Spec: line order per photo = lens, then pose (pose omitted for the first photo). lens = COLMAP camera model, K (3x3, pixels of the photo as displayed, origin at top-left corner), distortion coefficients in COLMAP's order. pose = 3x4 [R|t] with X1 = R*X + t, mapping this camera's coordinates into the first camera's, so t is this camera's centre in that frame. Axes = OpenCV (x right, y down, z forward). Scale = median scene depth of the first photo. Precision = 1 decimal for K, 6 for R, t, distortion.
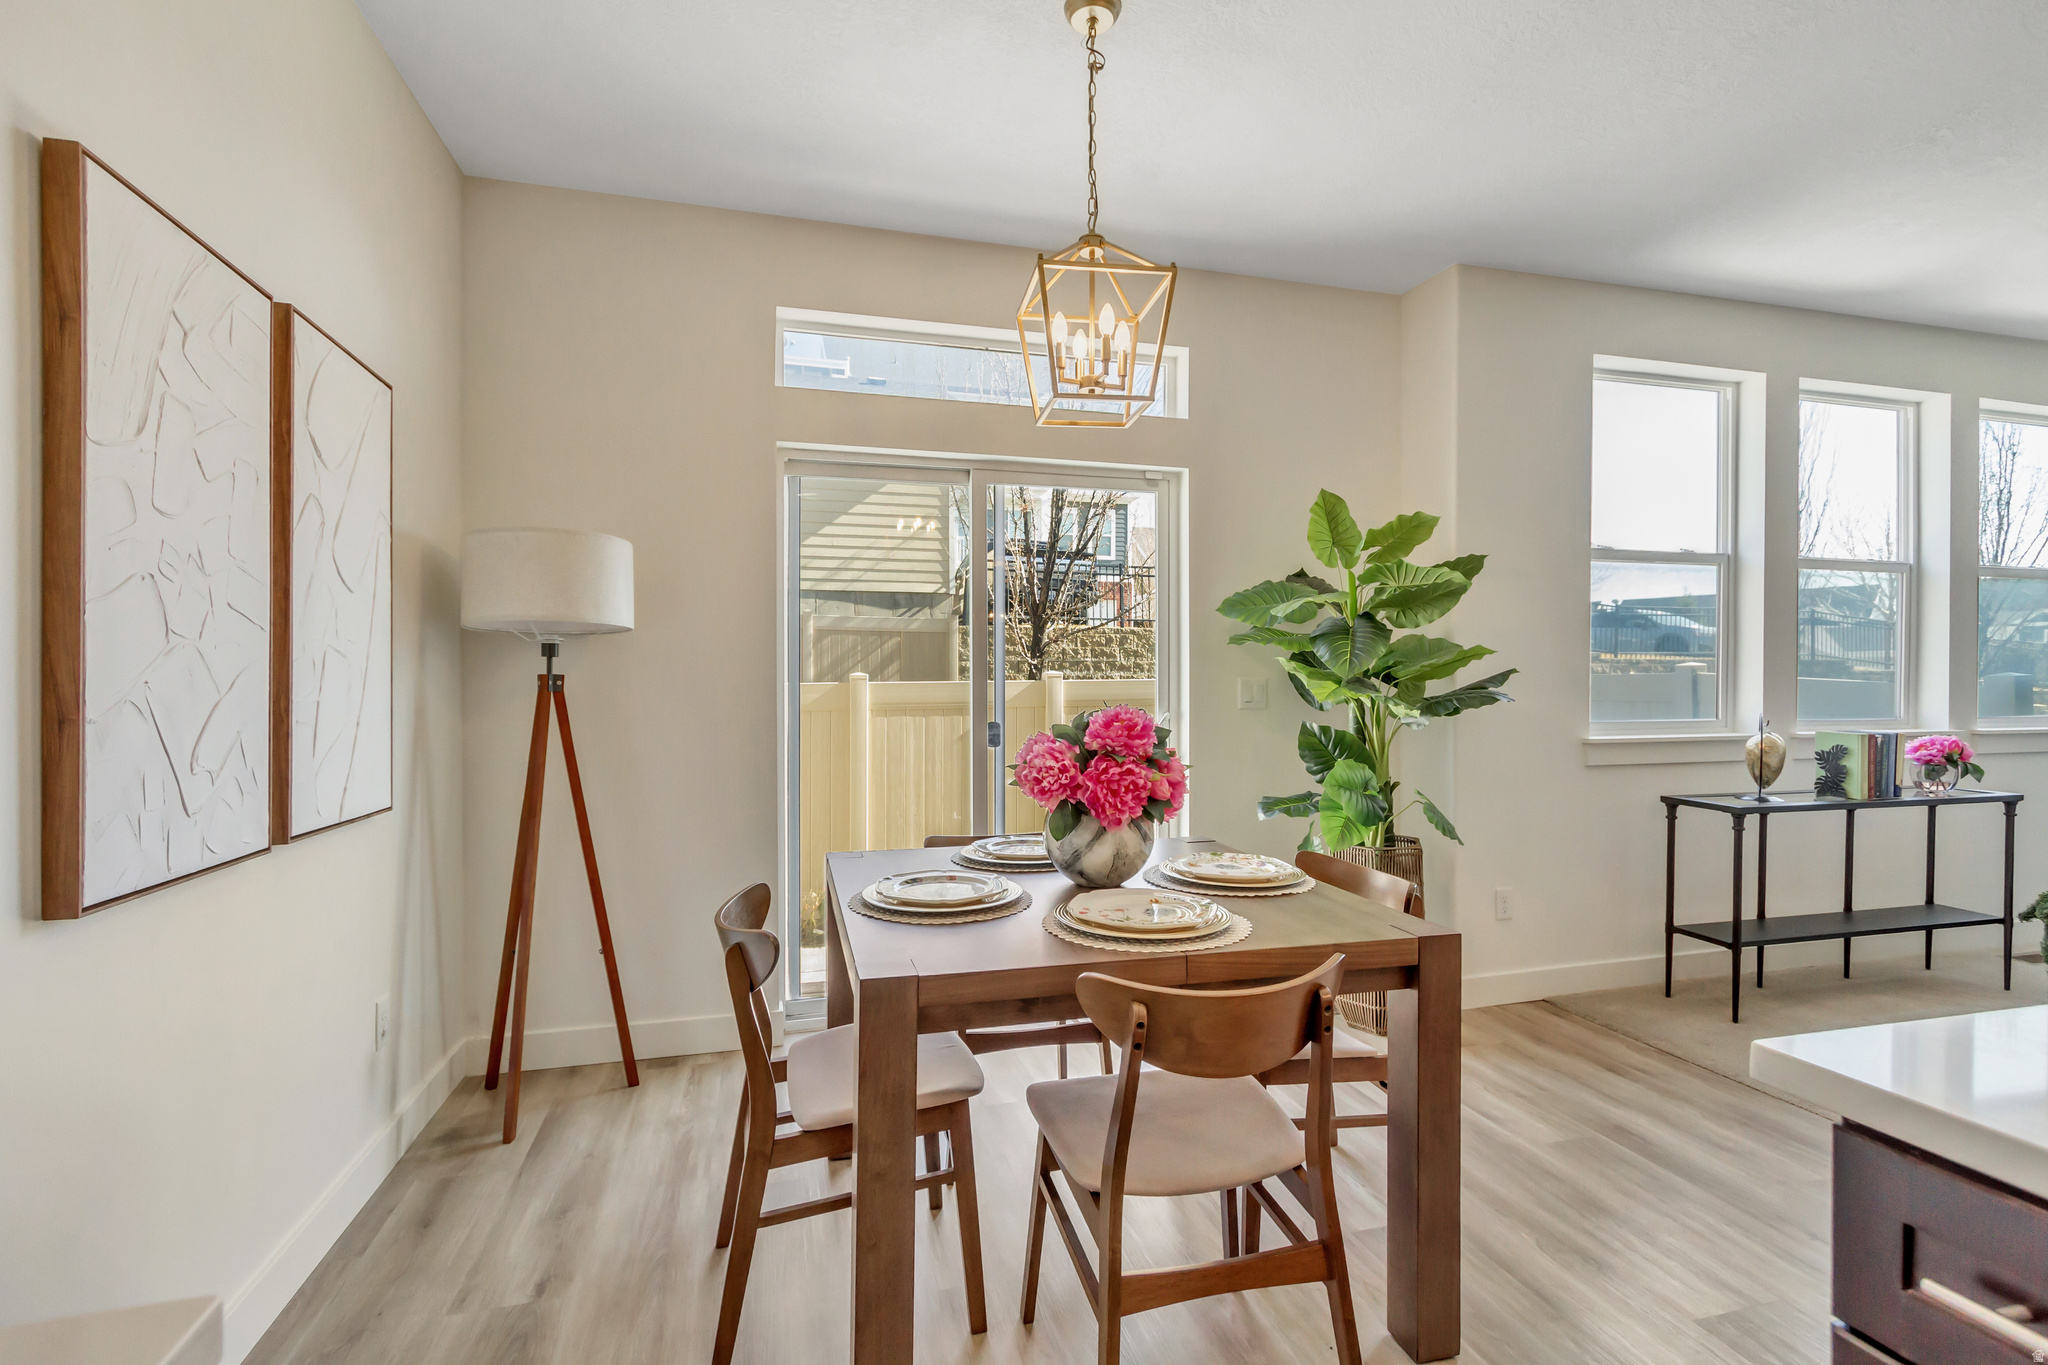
lens RADIAL K [[941.3, 0, 1030.7], [0, 941.3, 679.8], [0, 0, 1]] dist [0.011078, -0.004188]
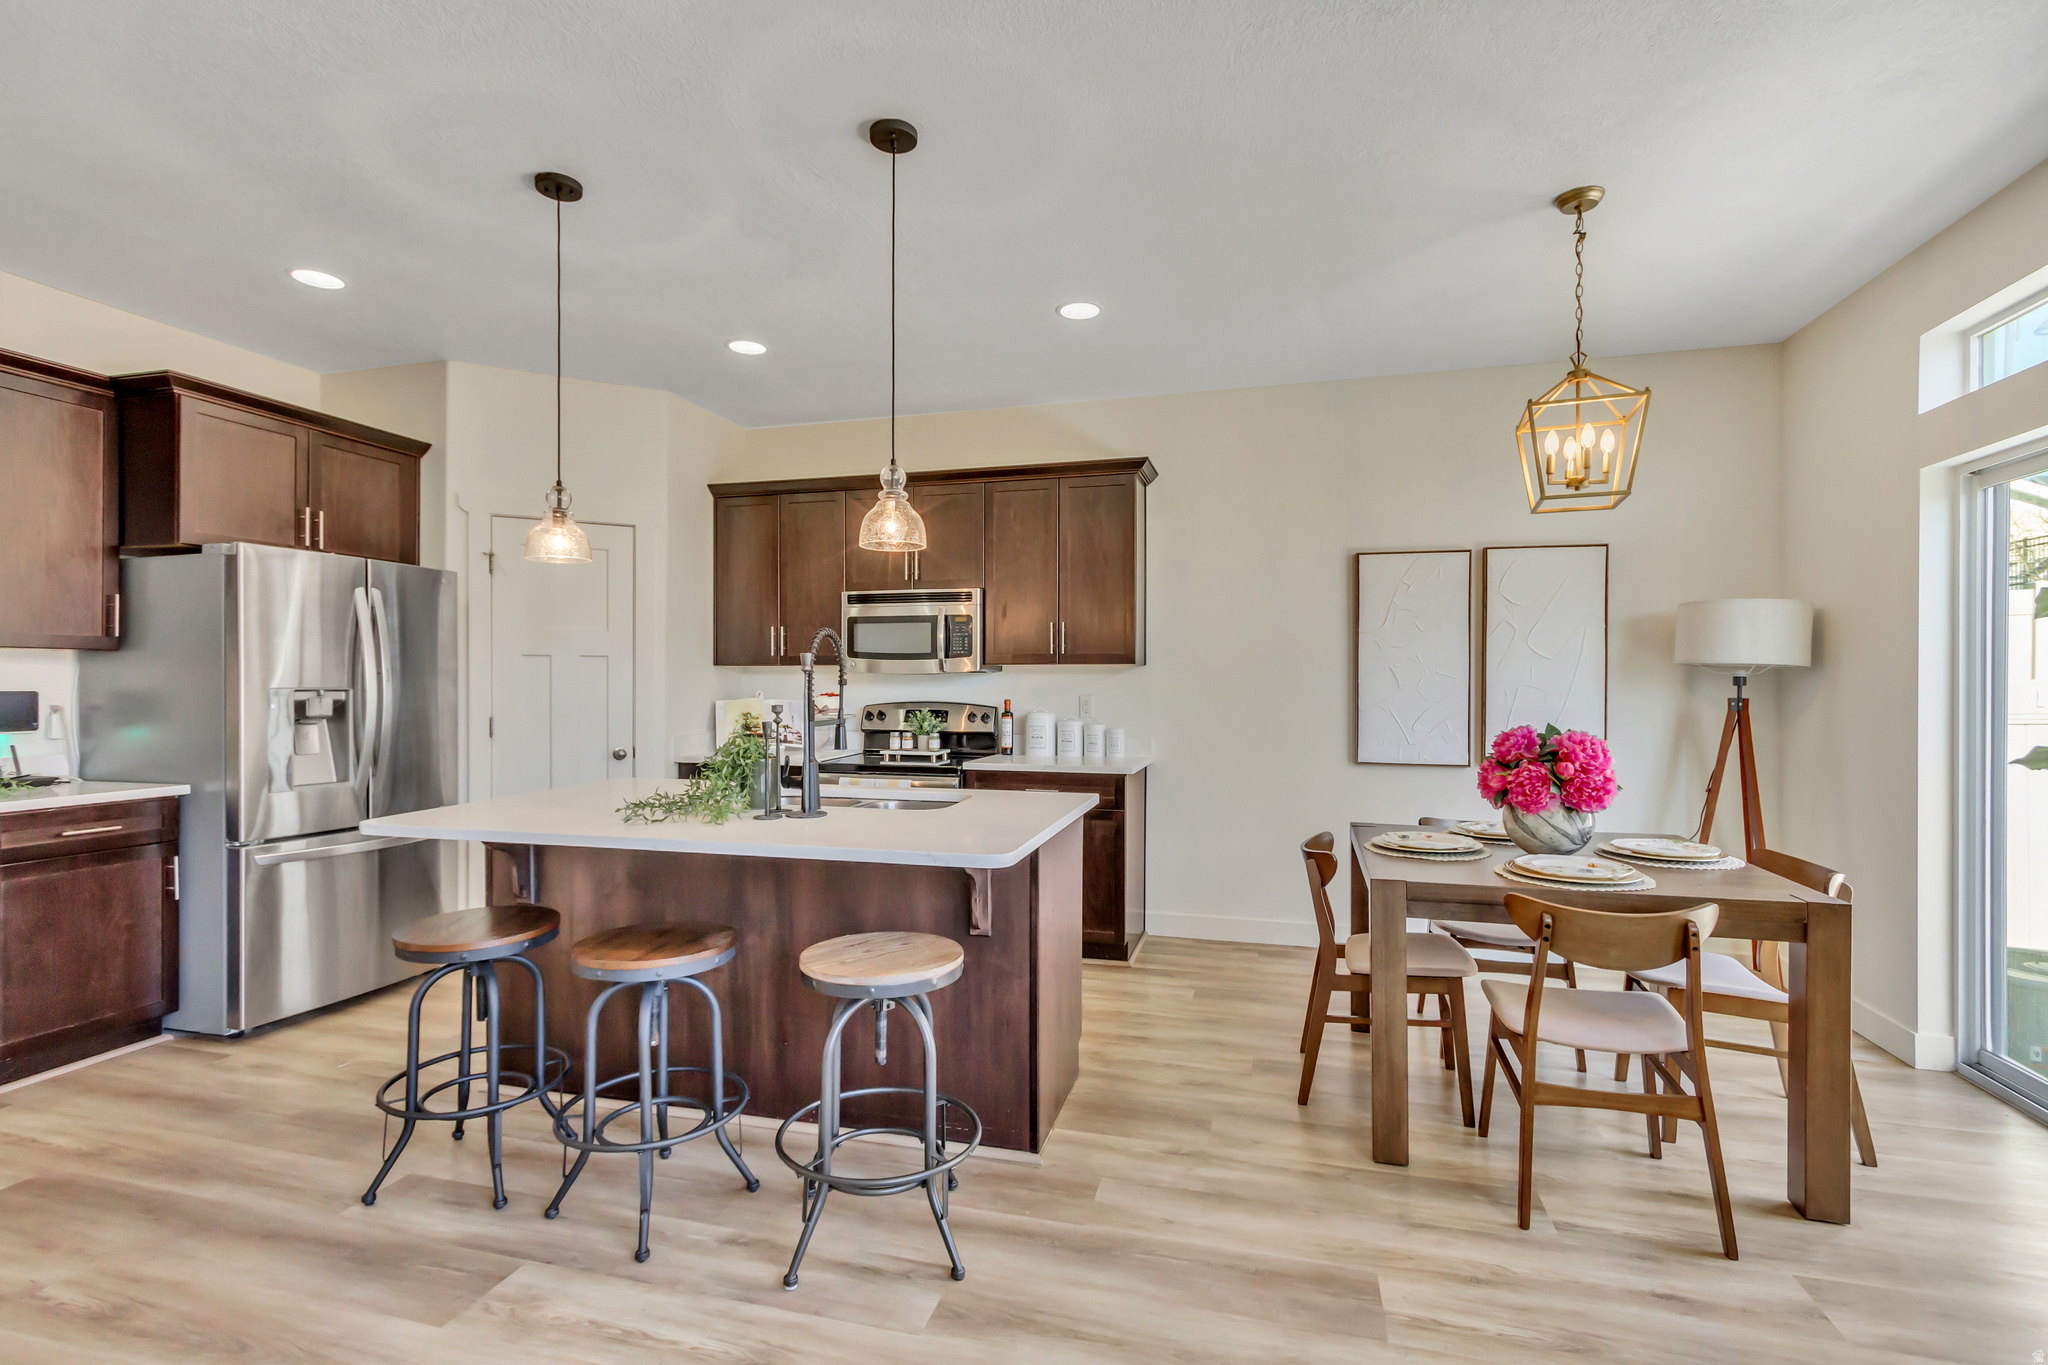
lens RADIAL K [[941.3, 0, 1023.0], [0, 941.3, 684.4], [0, 0, 1]] dist [0.011078, -0.004188]
pose [[-0.515972, -0.002142, -0.856603, 0.946659], [-0.001041, 0.999998, -0.001874, -0.017436], [0.856605, -0.000075, -0.515973, 0.609208]]
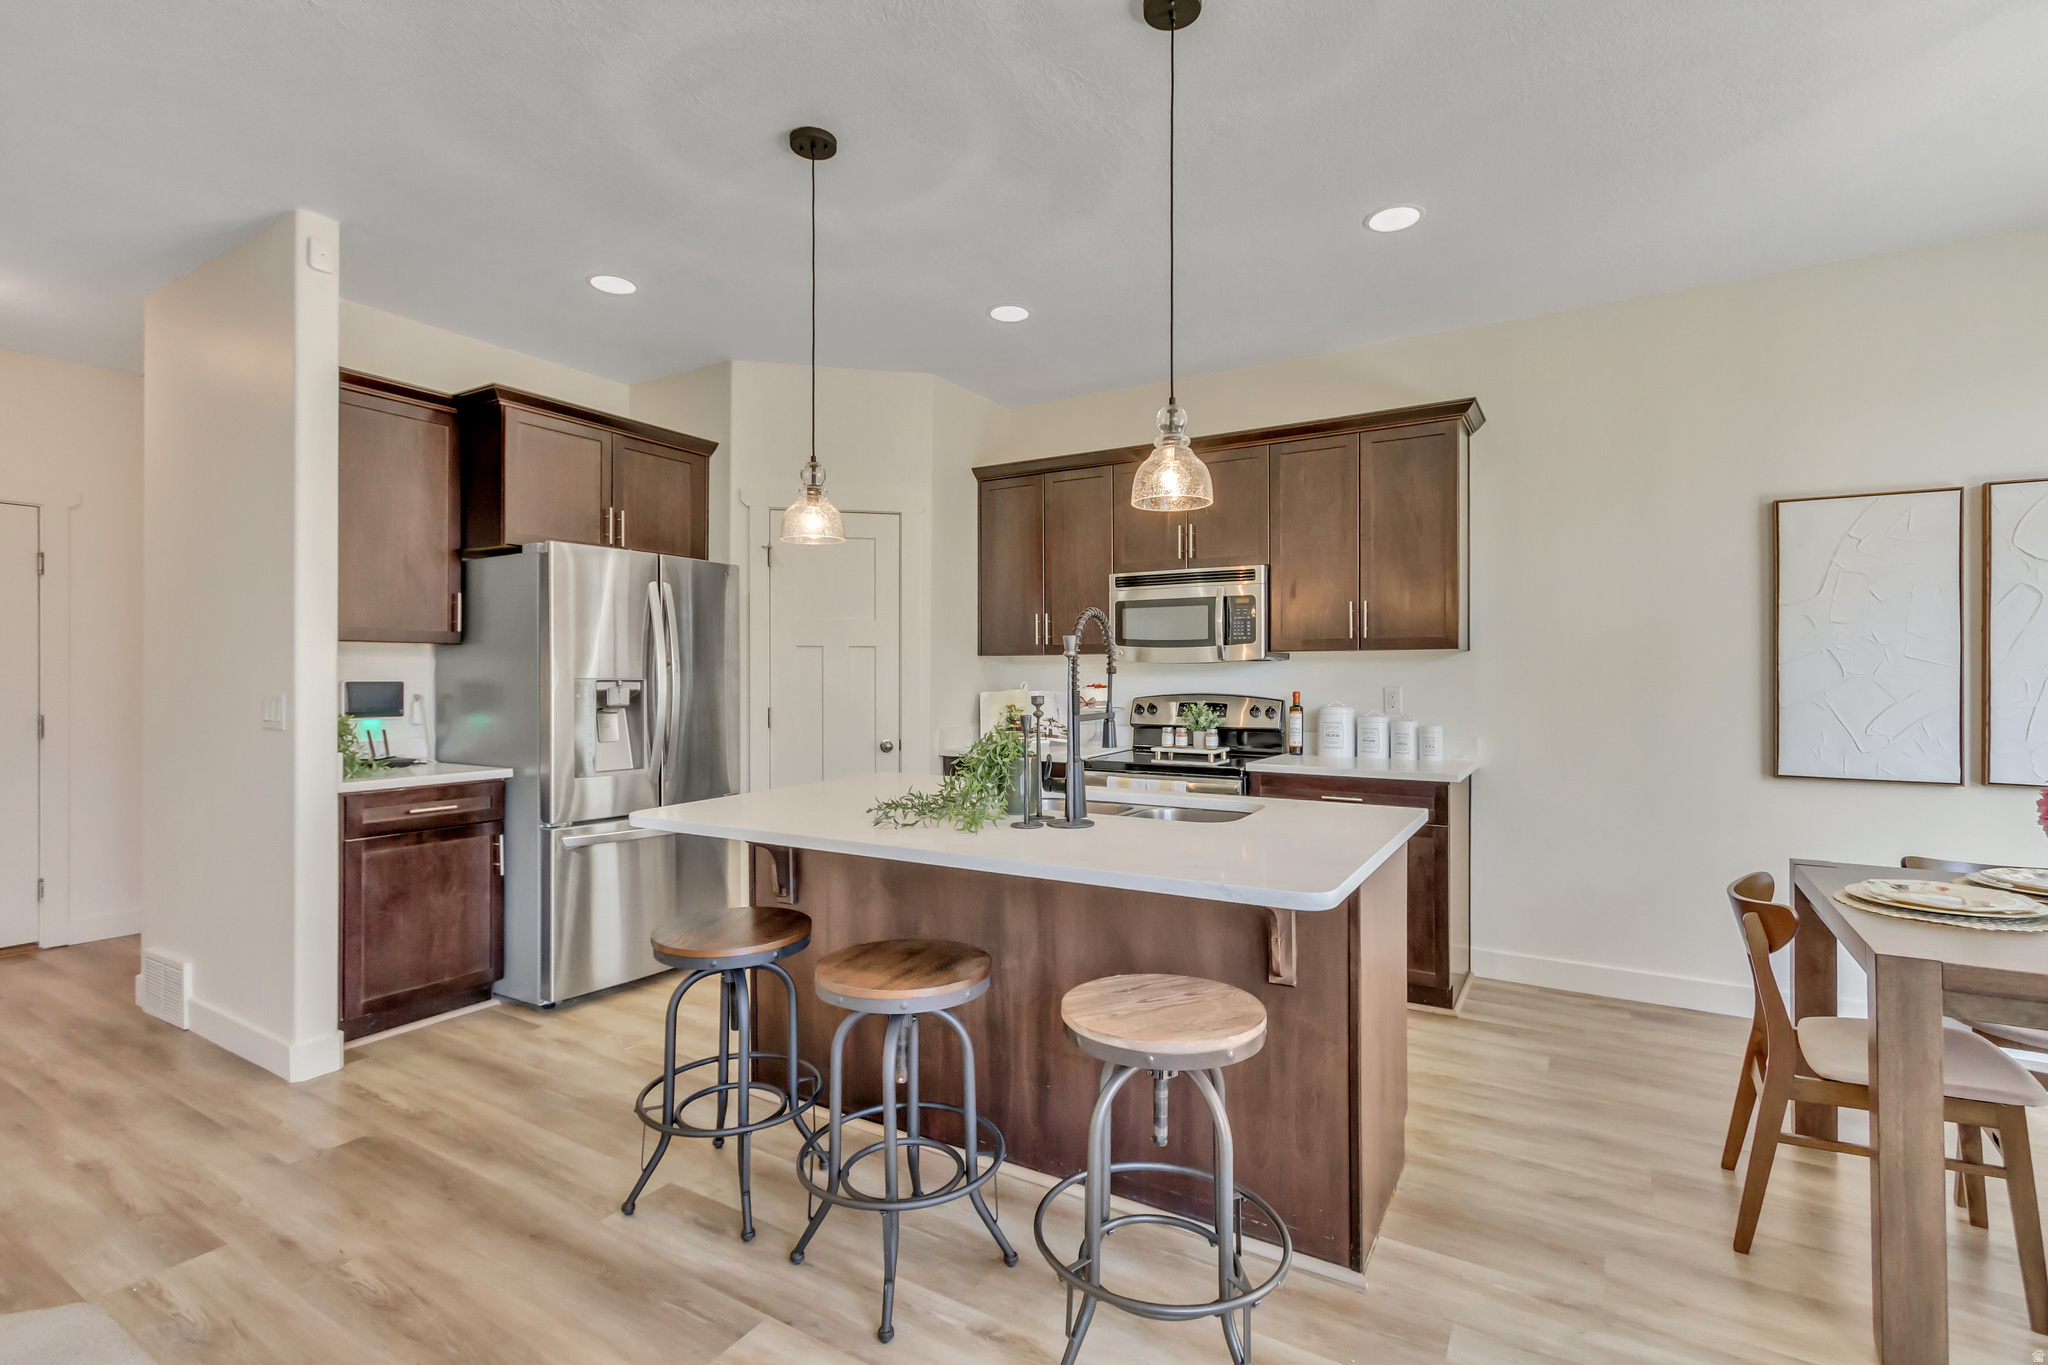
lens RADIAL K [[941.3, 0, 1026.2], [0, 941.3, 674.7], [0, 0, 1]] dist [0.011078, -0.004188]
pose [[-0.730501, -0.003099, -0.682905, 0.856203], [0.000203, 0.999989, -0.004756, -0.013930], [0.682912, -0.003613, -0.730492, 0.525670]]
